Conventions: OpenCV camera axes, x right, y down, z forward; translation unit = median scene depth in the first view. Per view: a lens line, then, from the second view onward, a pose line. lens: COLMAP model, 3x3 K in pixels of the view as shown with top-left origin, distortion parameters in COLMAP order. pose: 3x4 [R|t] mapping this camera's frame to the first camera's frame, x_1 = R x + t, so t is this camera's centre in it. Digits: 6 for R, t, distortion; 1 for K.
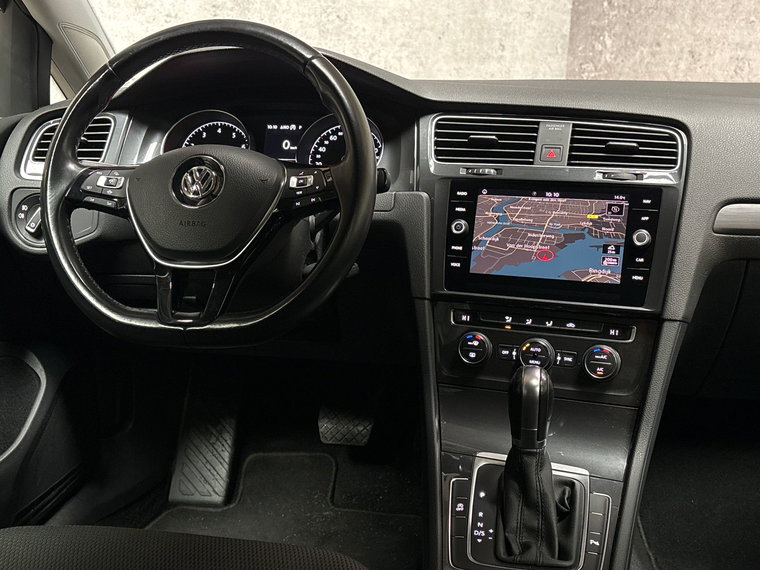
lens RADIAL K [[854.3, 0, 377.0], [0, 854.3, 287.8], [0, 0, 1]] dist [0.161338, -0.544924]
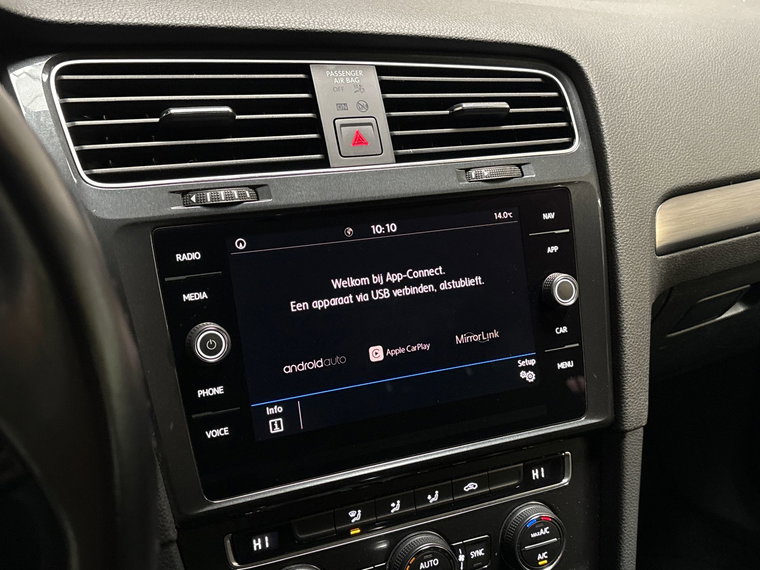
lens RADIAL K [[856.5, 0, 373.8], [0, 856.5, 284.7], [0, 0, 1]] dist [0.143824, -0.458547]
pose [[0.731448, -0.232796, 0.640929, -0.102393], [0.143561, 0.971426, 0.189002, -0.164072], [-0.666614, -0.046233, 0.743968, 0.645784]]
